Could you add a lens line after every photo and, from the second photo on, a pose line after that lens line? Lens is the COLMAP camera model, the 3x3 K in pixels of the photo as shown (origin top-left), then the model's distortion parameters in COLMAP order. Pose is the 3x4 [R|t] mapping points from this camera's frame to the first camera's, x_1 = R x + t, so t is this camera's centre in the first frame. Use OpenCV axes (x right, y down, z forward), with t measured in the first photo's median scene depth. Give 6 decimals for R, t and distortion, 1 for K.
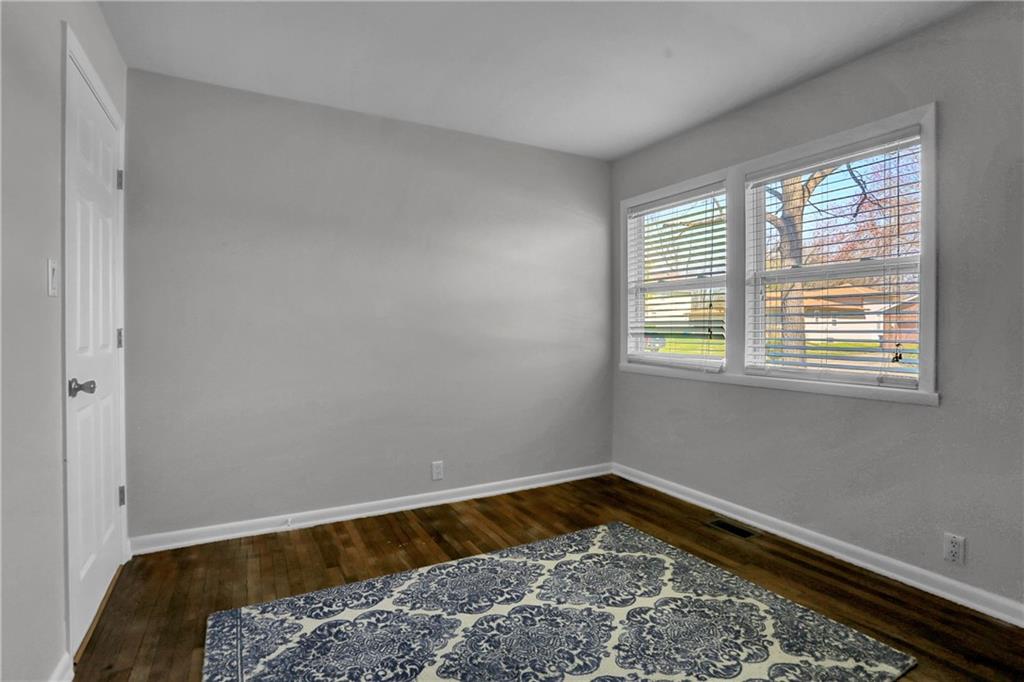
lens RADIAL K [[506.8, 0, 508.9], [0, 506.8, 323.8], [0, 0, 1]] dist [-0.068451, 0.028765]
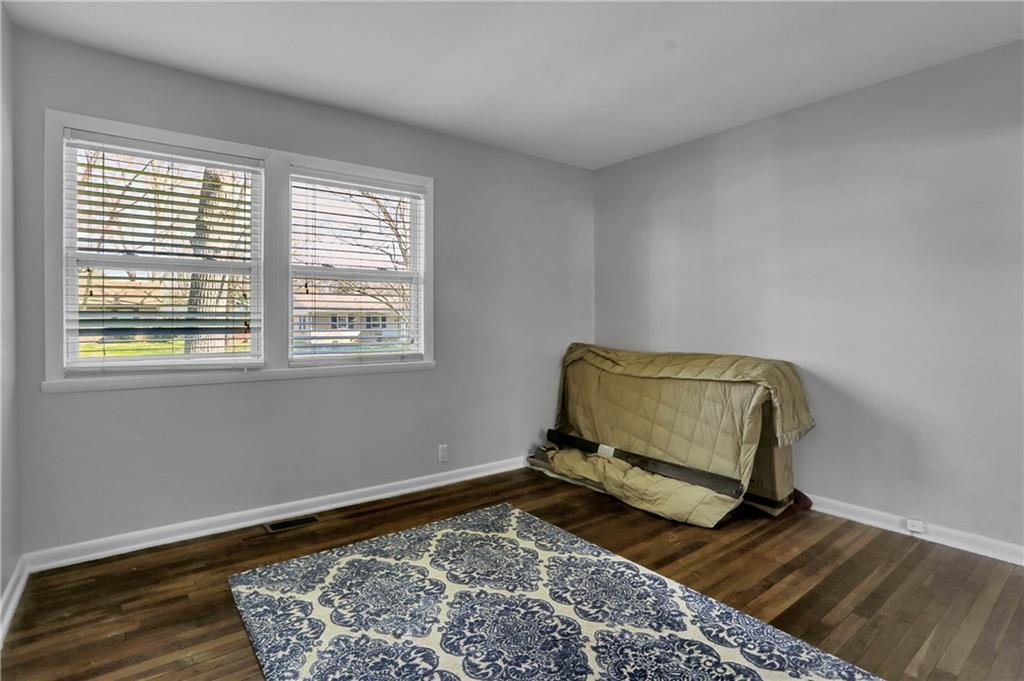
lens RADIAL K [[492.4, 0, 510.6], [0, 492.4, 343.7], [0, 0, 1]] dist [-0.094698, 0.060803]
pose [[-0.109670, -0.044021, 0.992993, -0.687893], [-0.003843, 0.999030, 0.043865, 0.013888], [-0.993961, 0.000995, -0.109733, 0.866757]]
